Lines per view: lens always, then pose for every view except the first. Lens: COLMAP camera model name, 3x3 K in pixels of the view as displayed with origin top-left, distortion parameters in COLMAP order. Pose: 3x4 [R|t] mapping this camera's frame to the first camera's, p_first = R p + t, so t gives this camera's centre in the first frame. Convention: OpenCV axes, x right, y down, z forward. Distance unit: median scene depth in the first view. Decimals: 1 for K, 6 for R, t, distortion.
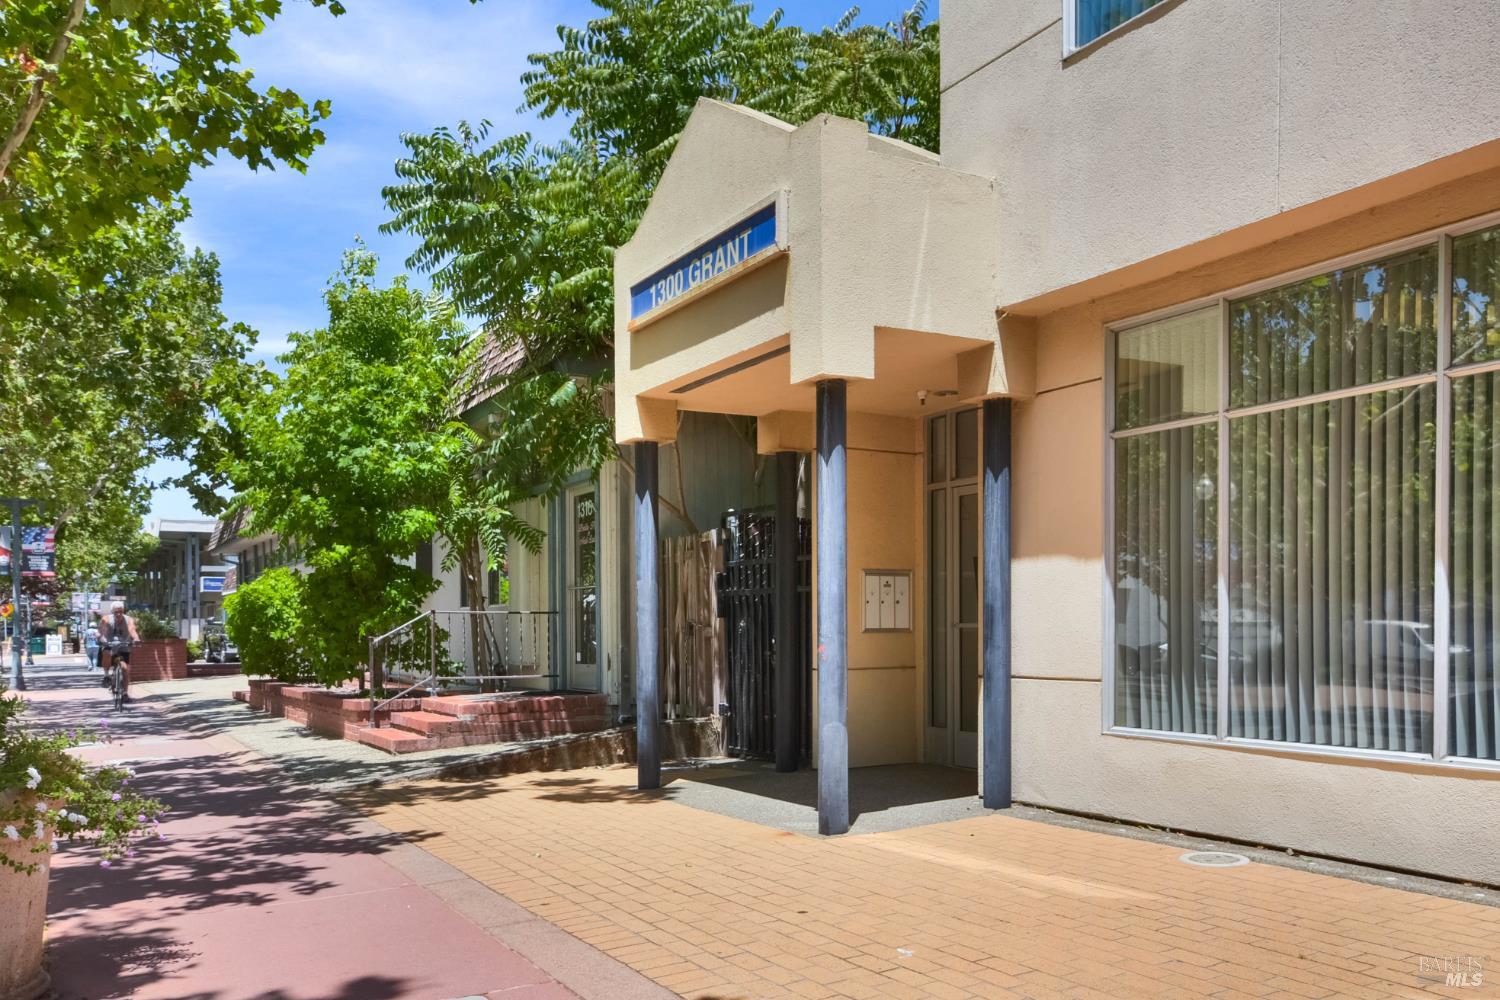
lens RADIAL K [[1260.7, 0, 752.4], [0, 1260.7, 621.5], [0, 0, 1]] dist [0.027302, 0.005516]
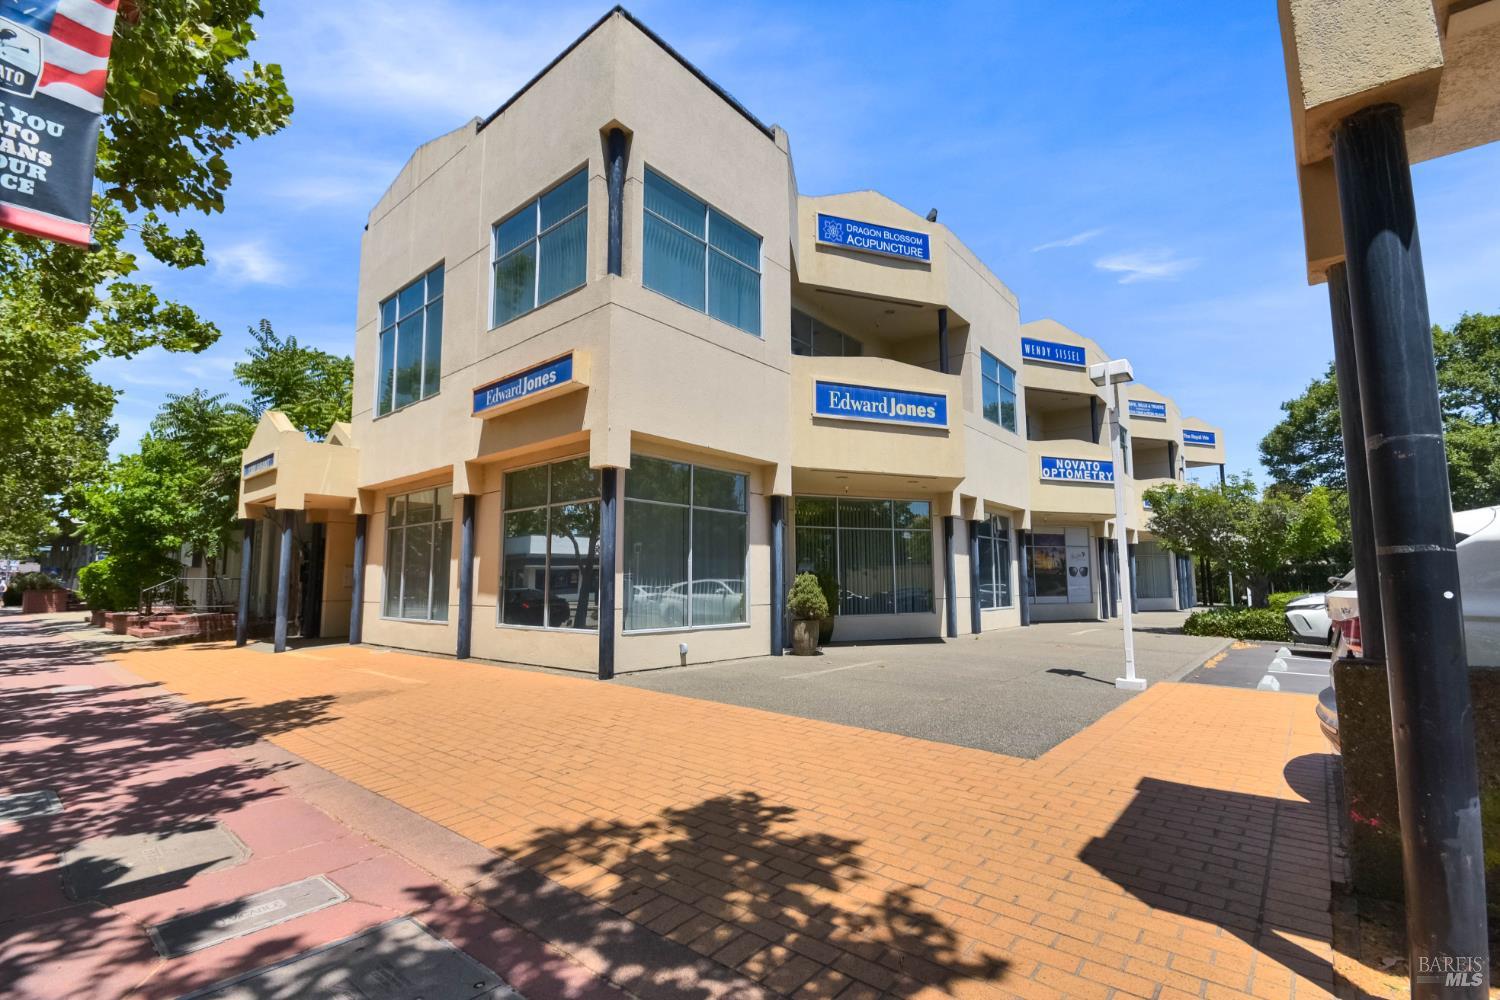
lens RADIAL K [[684.3, 0, 744.3], [0, 684.3, 513.4], [0, 0, 1]] dist [0.001099, -0.005460]
pose [[0.943735, 0.038424, 0.328462, 0.460287], [-0.005956, 0.995041, -0.099289, -0.012497], [-0.330648, 0.091746, 0.939284, -0.792555]]
